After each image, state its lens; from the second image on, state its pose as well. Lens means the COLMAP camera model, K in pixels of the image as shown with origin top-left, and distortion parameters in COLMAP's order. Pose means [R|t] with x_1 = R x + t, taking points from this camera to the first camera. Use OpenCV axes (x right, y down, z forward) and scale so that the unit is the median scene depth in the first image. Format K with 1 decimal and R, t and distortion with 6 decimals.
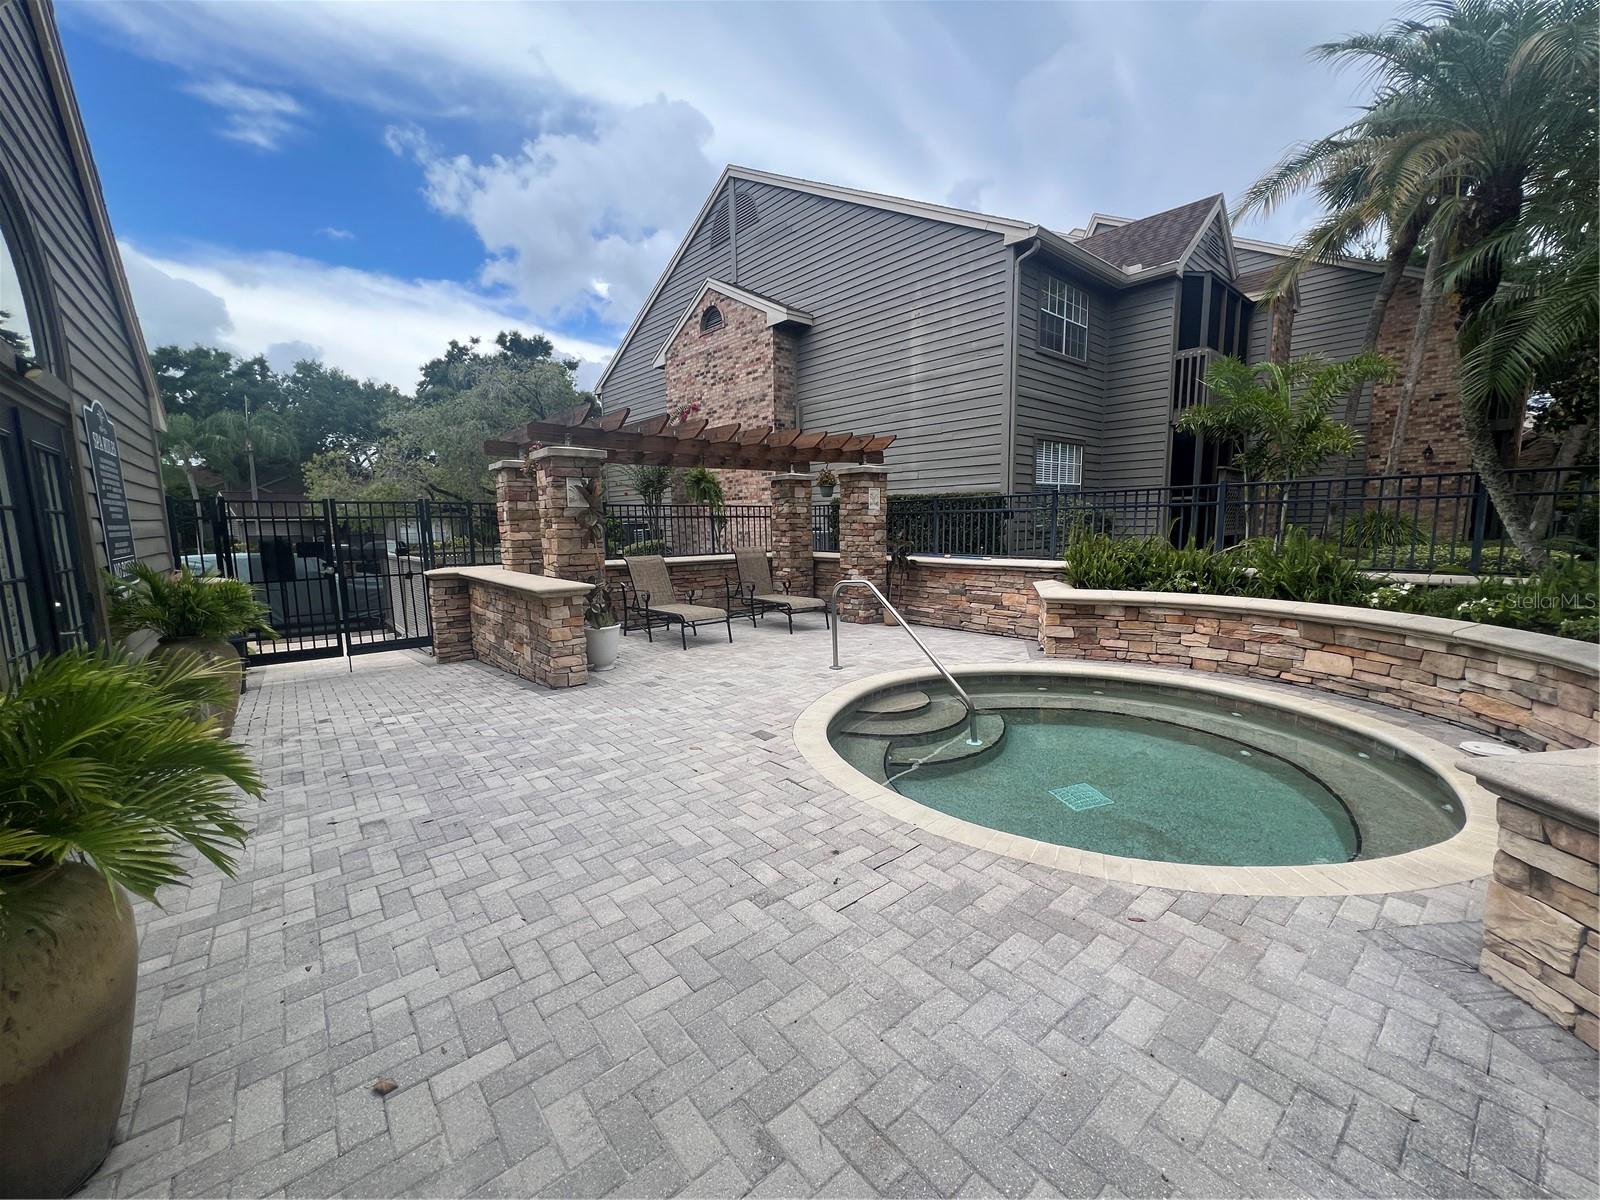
lens RADIAL K [[634.8, 0, 806.9], [0, 634.8, 602.2], [0, 0, 1]] dist [-0.001883, 0.000597]
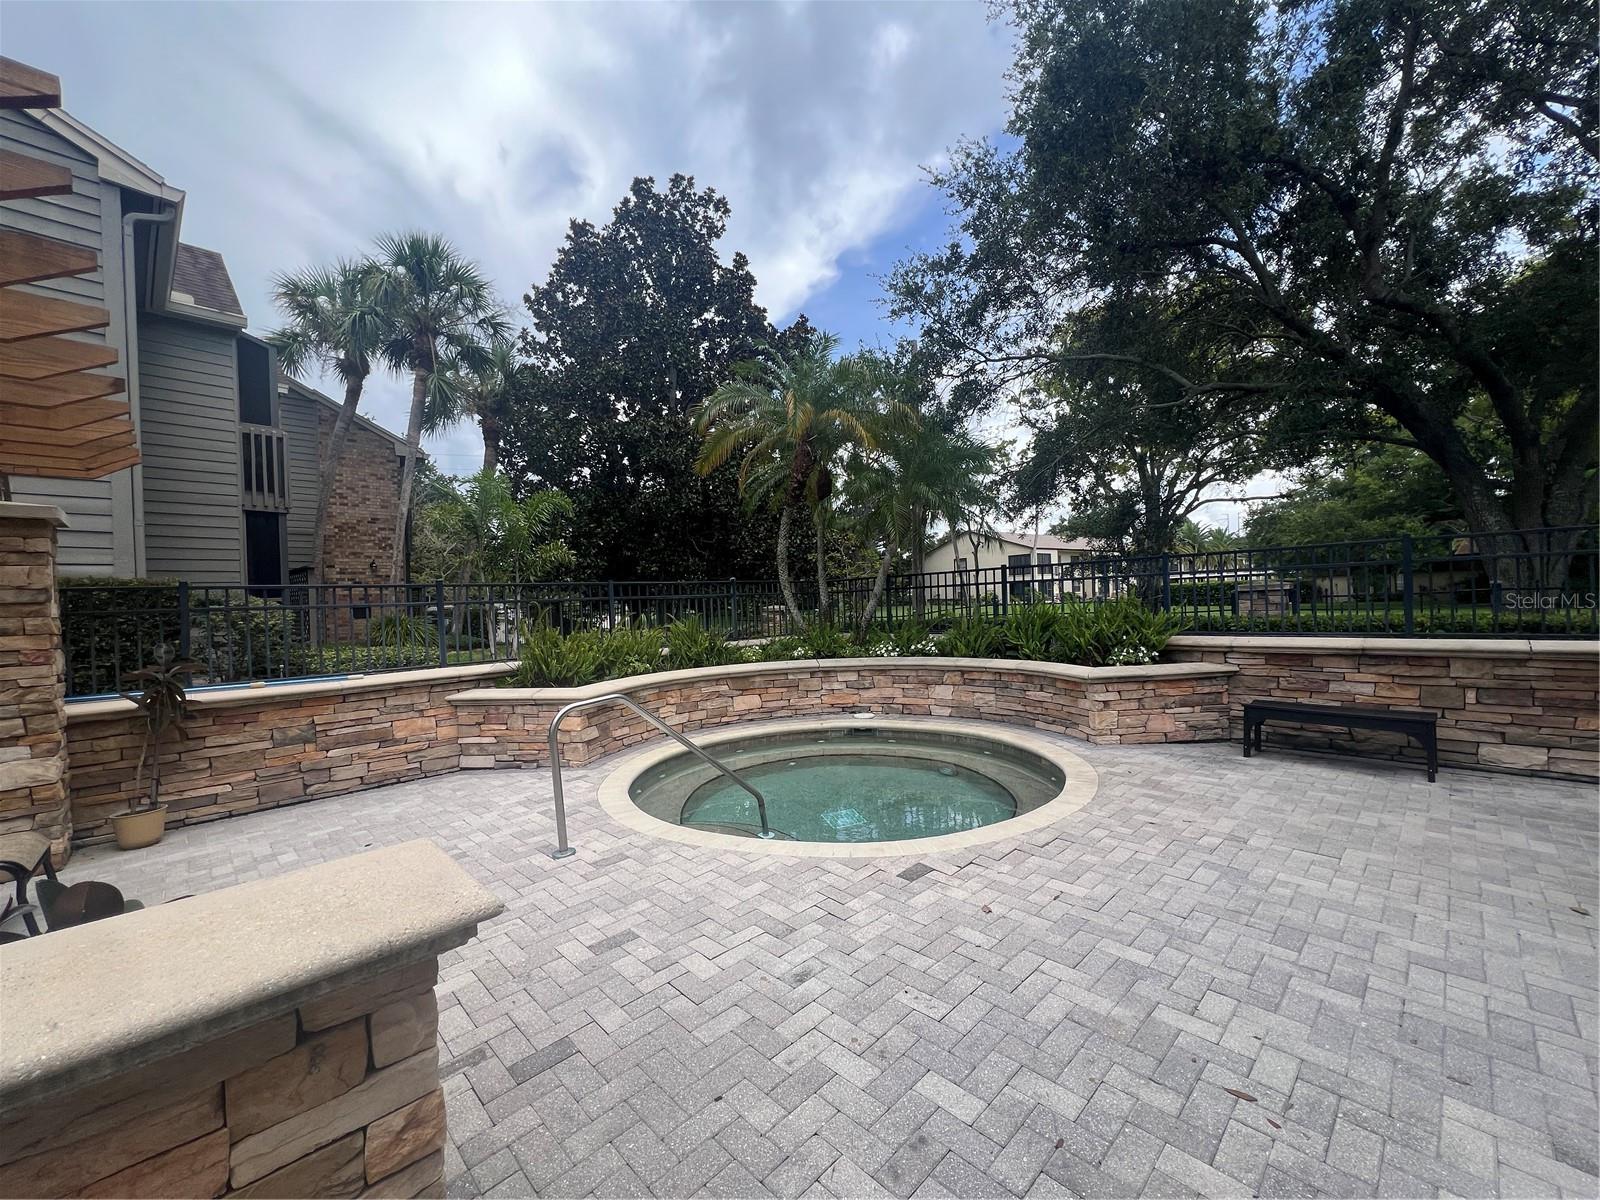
lens RADIAL K [[634.8, 0, 804.8], [0, 634.8, 599.5], [0, 0, 1]] dist [-0.001883, 0.000597]
pose [[-0.077264, 0.021308, 0.996783, -0.713936], [0.163082, 0.986576, -0.008448, -0.112965], [-0.983582, 0.161905, -0.079702, 0.980305]]
